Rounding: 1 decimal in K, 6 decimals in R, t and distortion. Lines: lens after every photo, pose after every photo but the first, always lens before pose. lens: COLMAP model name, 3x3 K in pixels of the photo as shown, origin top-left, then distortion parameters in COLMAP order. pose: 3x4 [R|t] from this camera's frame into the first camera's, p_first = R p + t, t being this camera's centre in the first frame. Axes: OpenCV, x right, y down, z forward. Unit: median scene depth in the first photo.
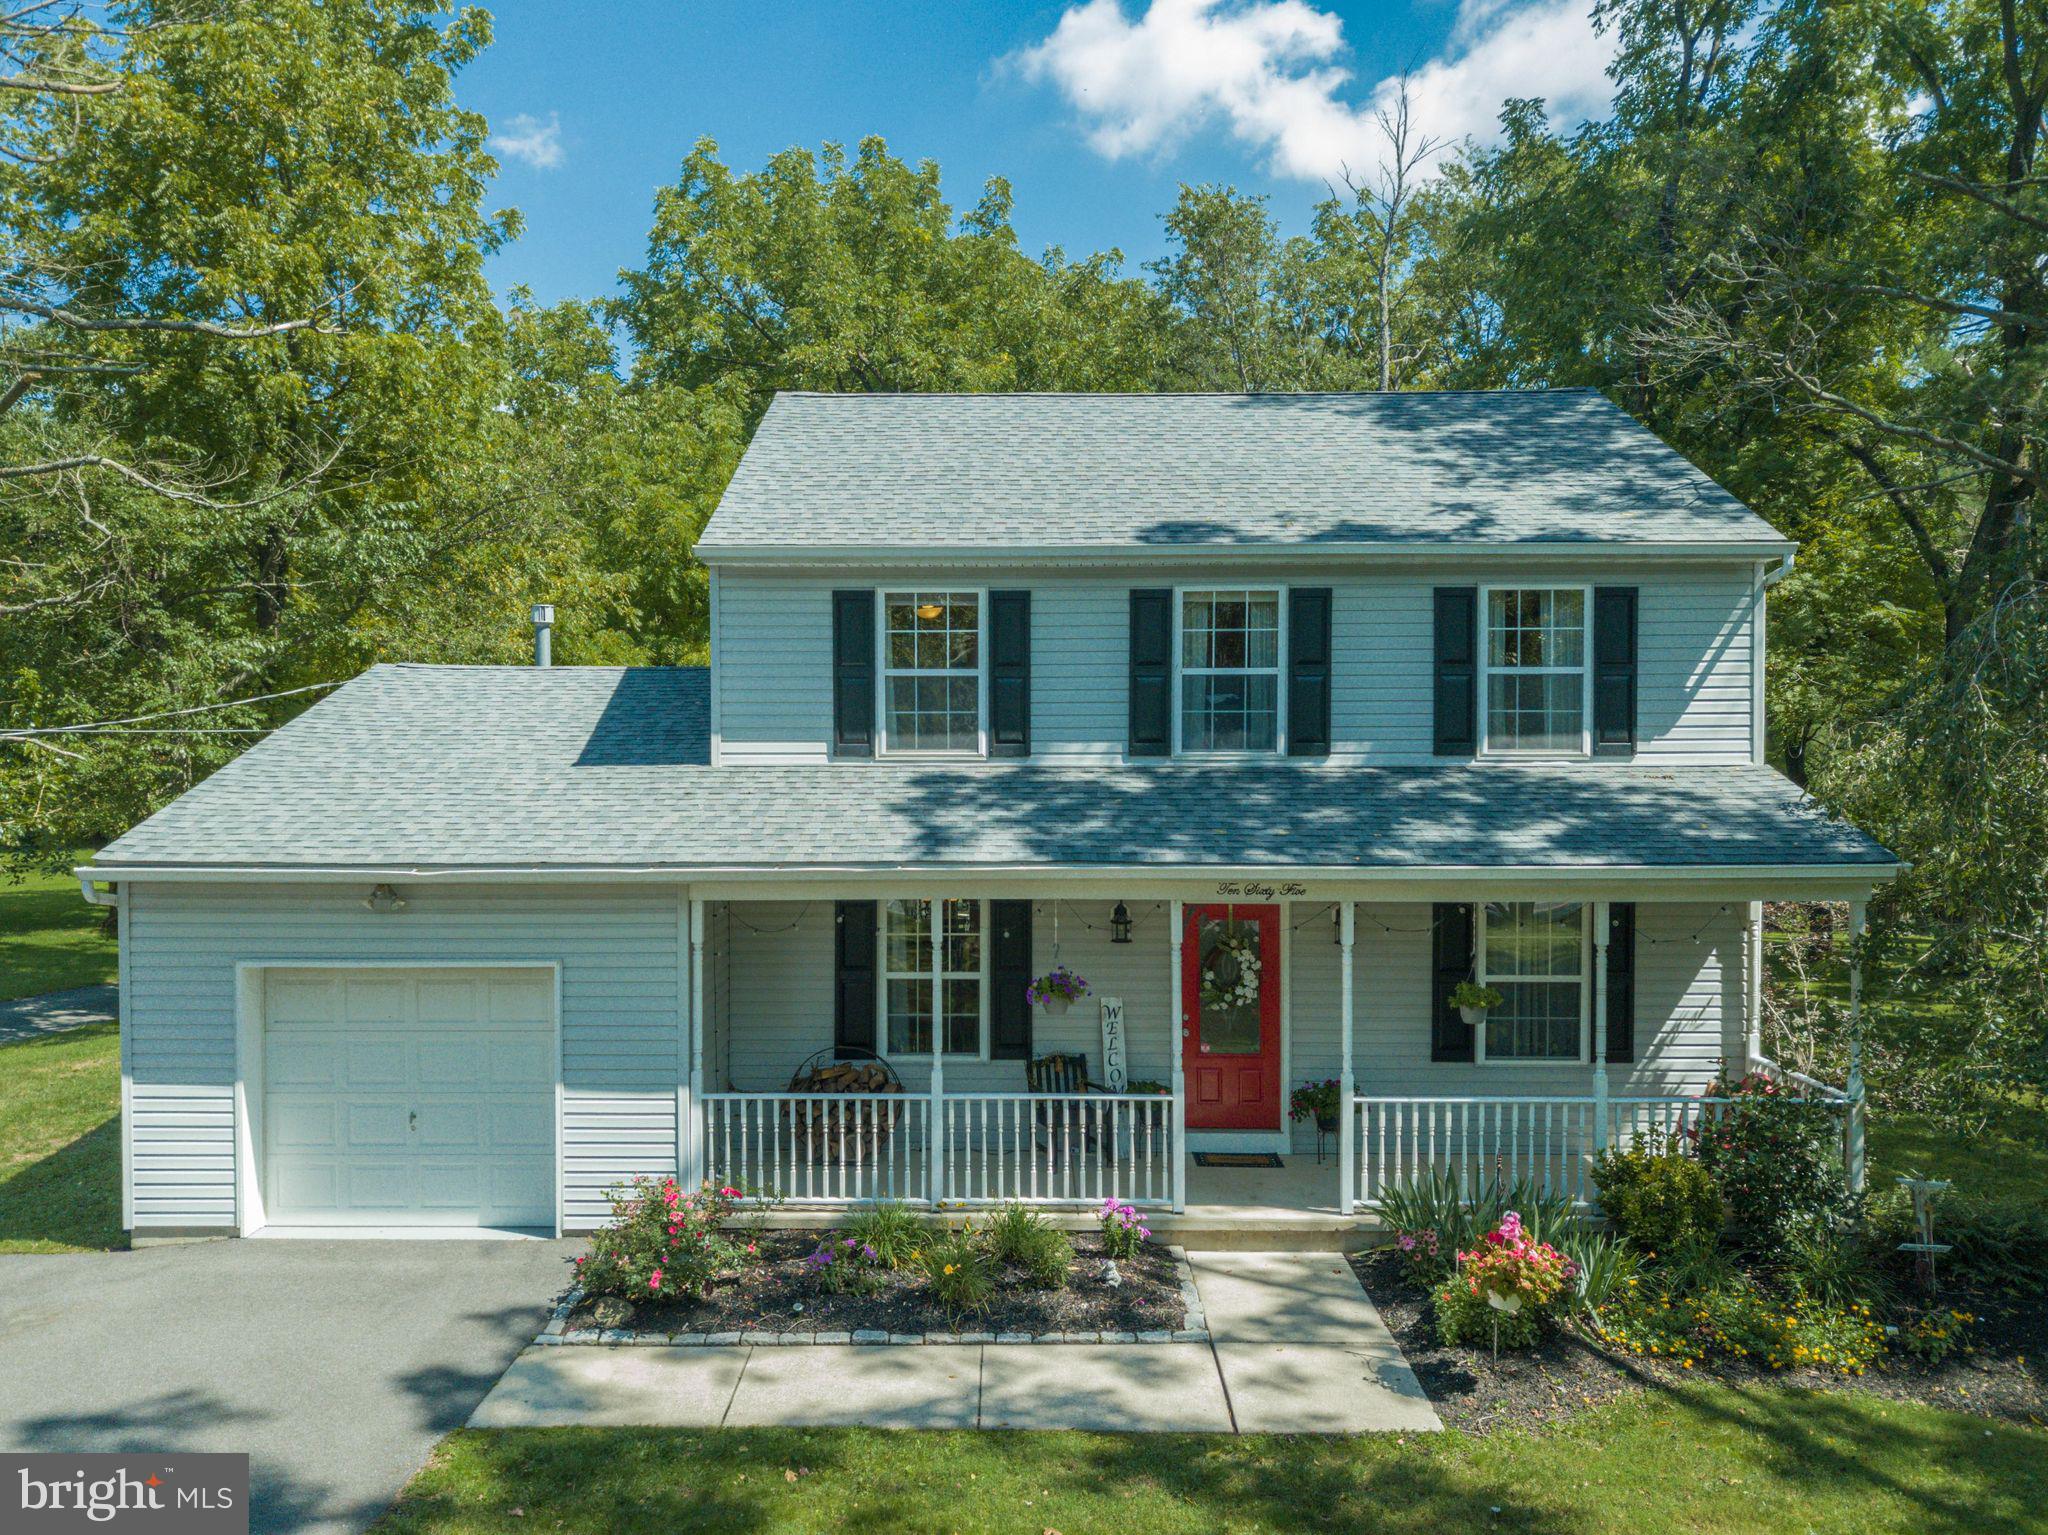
lens RADIAL K [[1587.4, 0, 1024.0], [0, 1587.4, 767.5], [0, 0, 1]] dist [0.000632, -0.003402]
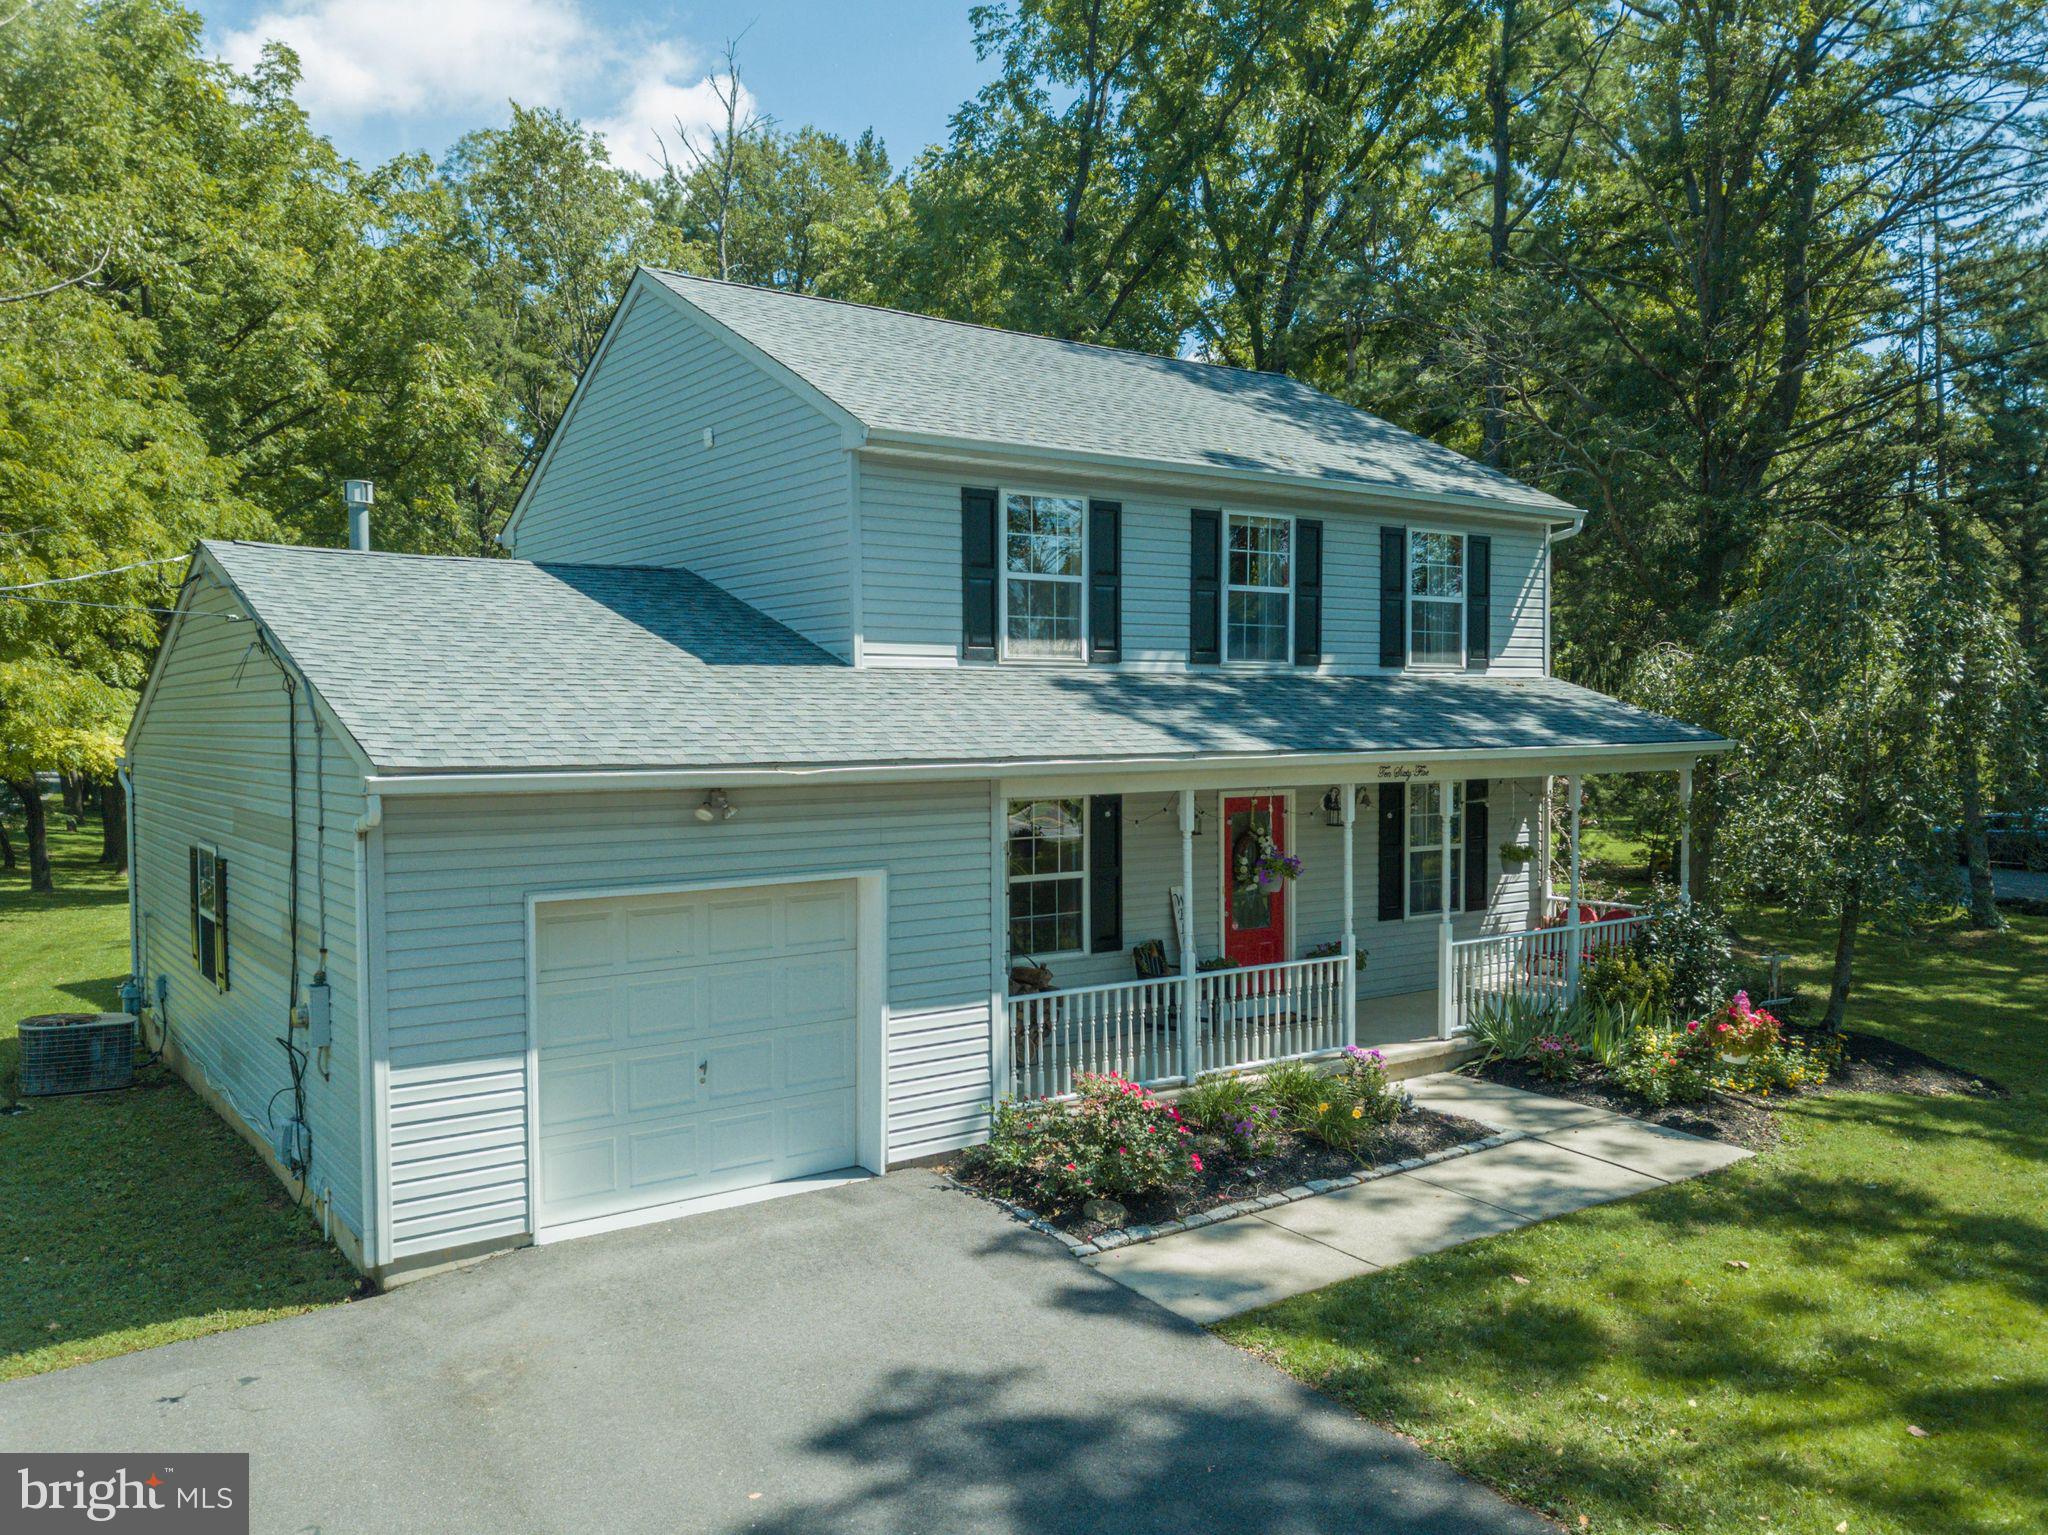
lens RADIAL K [[1552.0, 0, 991.0], [0, 1552.0, 766.7], [0, 0, 1]] dist [0.041936, -0.106774]
pose [[0.813480, -0.022065, 0.581175, -0.690071], [0.012249, 0.999708, 0.020811, 0.041087], [-0.581464, -0.009811, 0.813513, 0.219918]]
